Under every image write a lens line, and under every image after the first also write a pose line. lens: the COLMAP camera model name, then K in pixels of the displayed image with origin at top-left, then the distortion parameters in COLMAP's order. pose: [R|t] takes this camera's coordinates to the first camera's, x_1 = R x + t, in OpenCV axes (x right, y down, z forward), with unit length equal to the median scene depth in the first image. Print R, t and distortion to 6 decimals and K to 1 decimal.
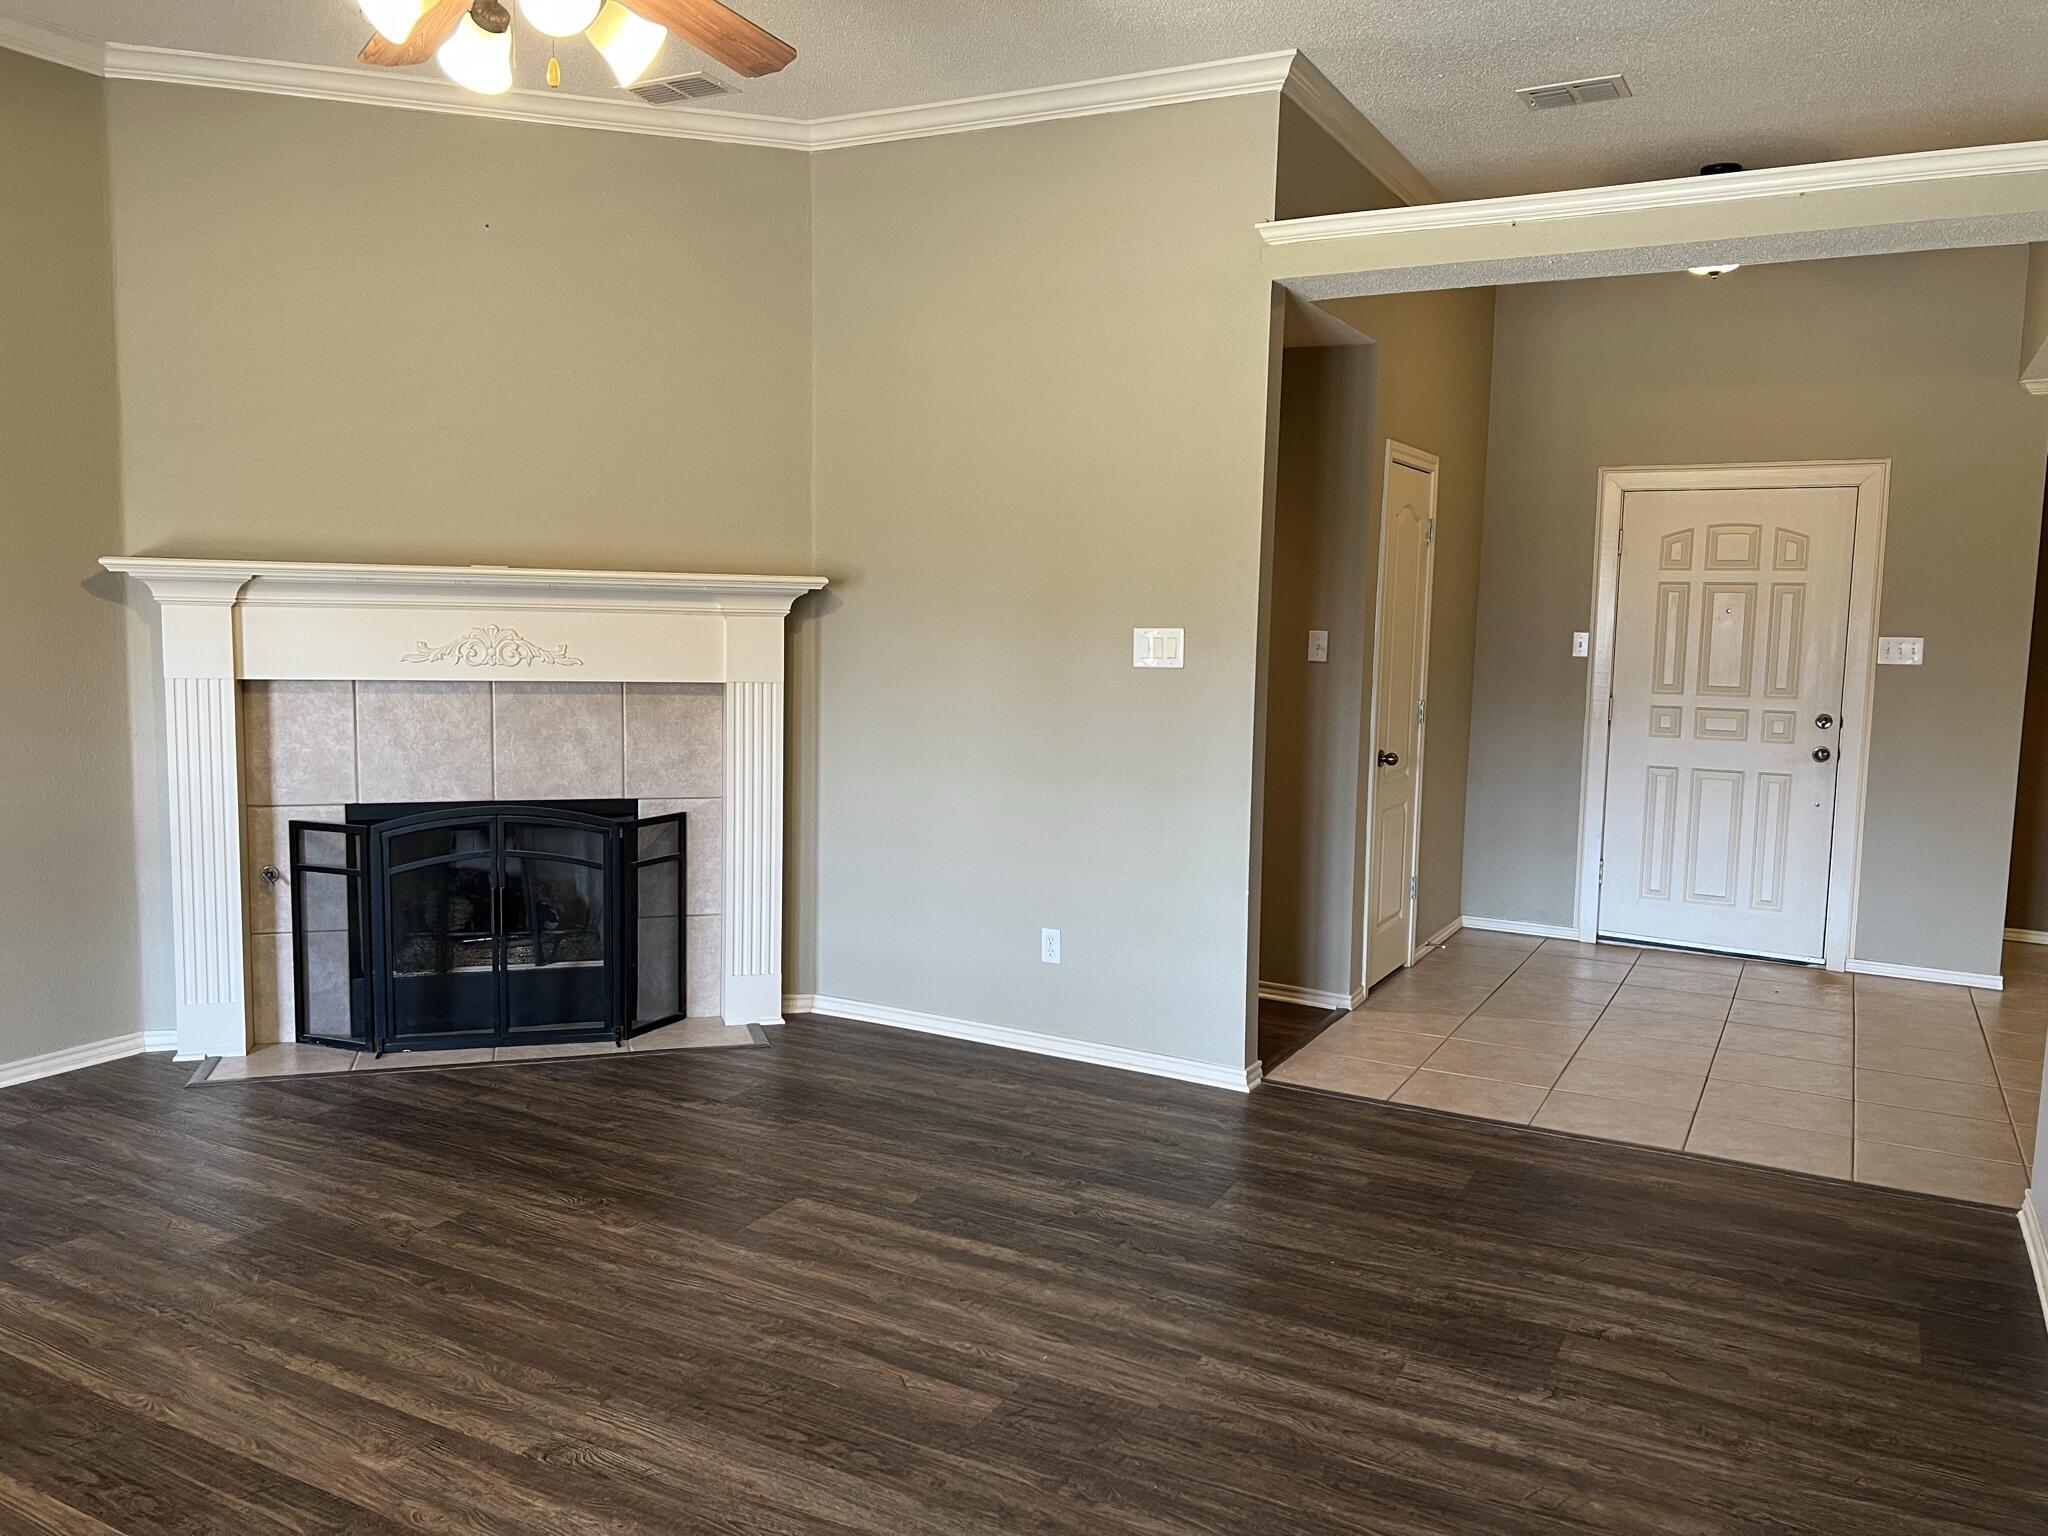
lens RADIAL K [[1541.0, 0, 1009.7], [0, 1541.0, 756.0], [0, 0, 1]] dist [0.049884, -0.060081]
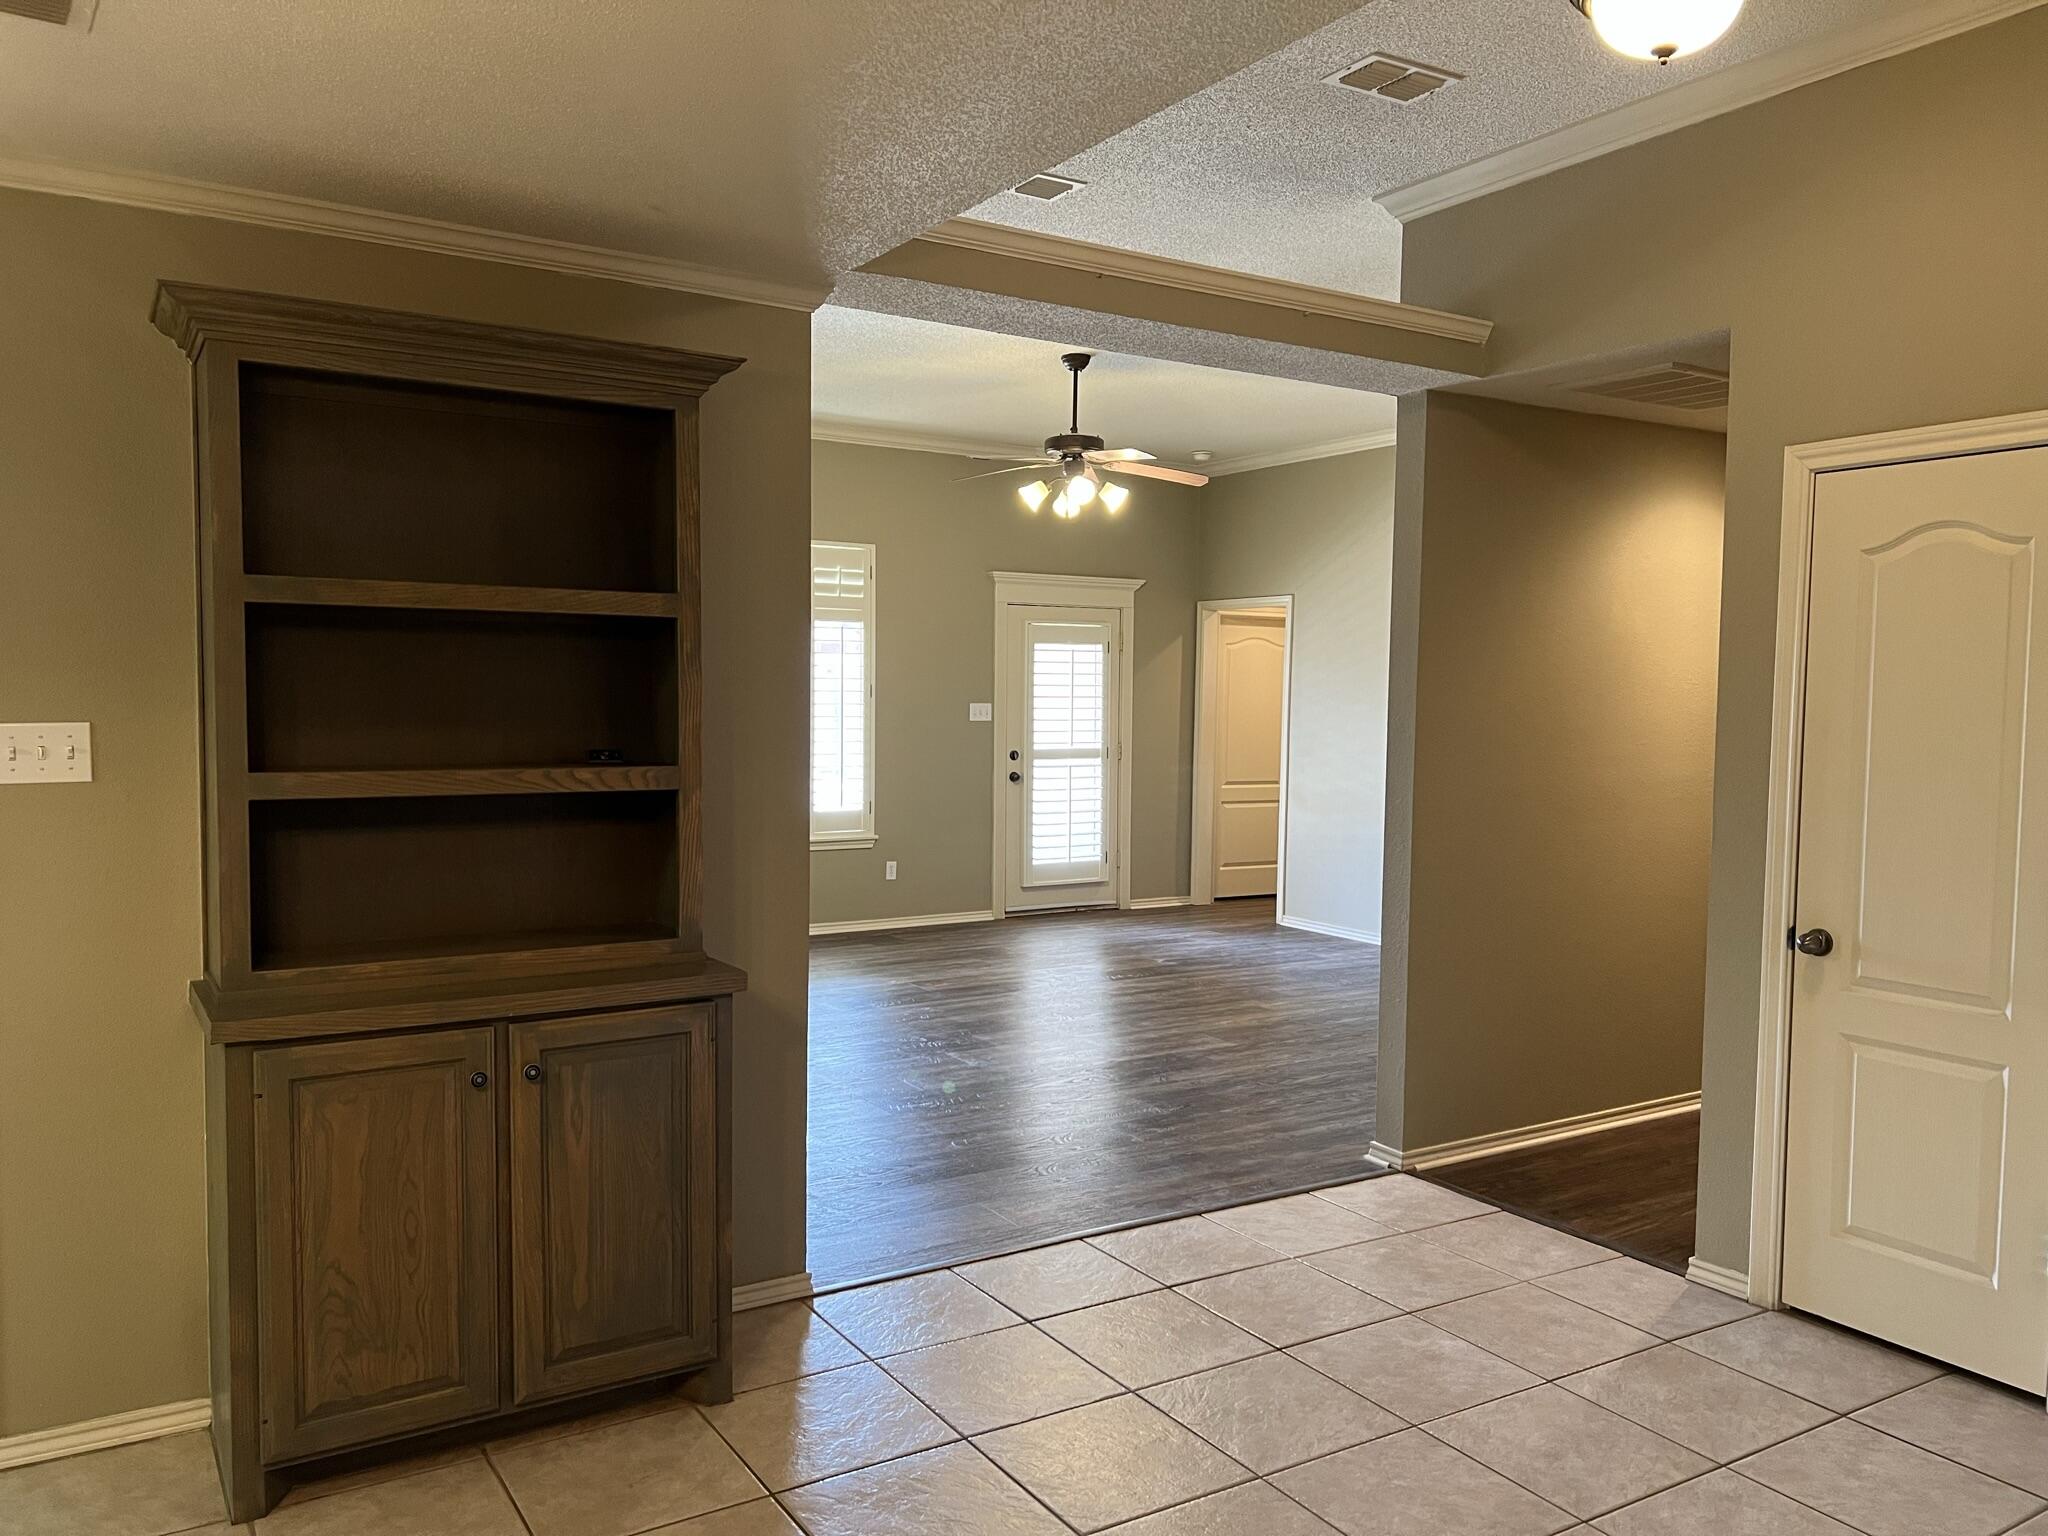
lens RADIAL K [[1541.0, 0, 1012.2], [0, 1541.0, 776.9], [0, 0, 1]] dist [0.049884, -0.060081]
pose [[-0.501971, 0.015637, -0.864743, 1.408785], [-0.111419, 0.990336, 0.082585, -0.117526], [0.857677, 0.137804, -0.495378, 1.535230]]
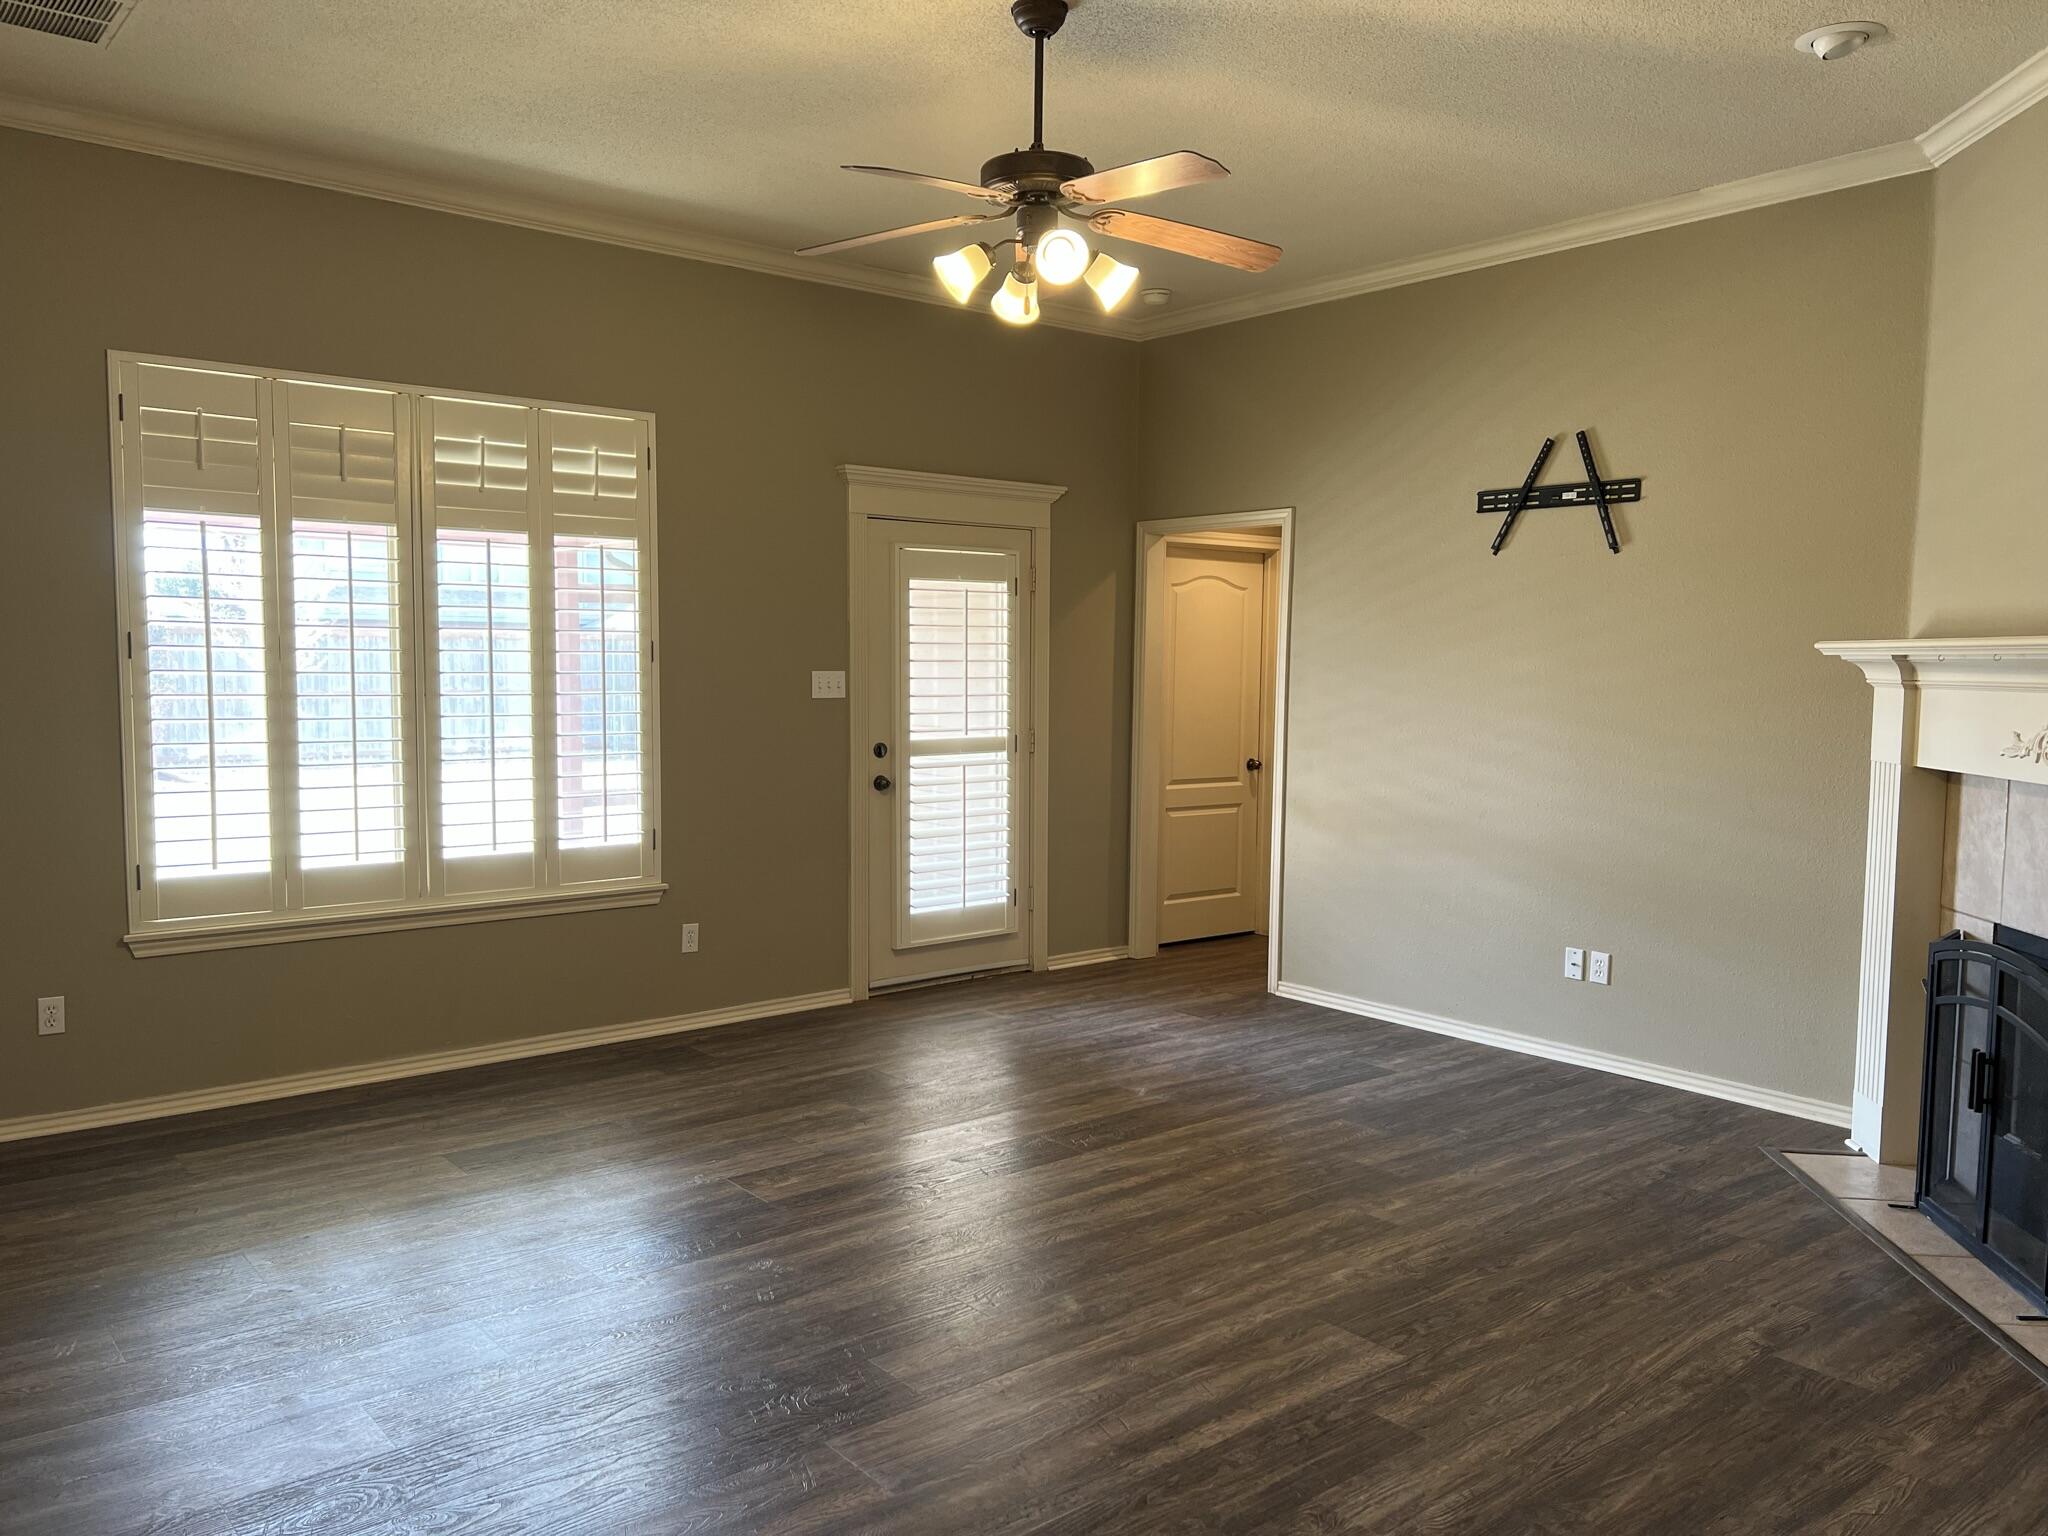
lens RADIAL K [[1541.0, 0, 1041.6], [0, 1541.0, 778.7], [0, 0, 1]] dist [0.049884, -0.060081]
pose [[-0.368235, 0.043386, -0.928720, 0.695006], [-0.111594, 0.989626, 0.090478, -0.082985], [0.923011, 0.136957, -0.359574, 1.040233]]
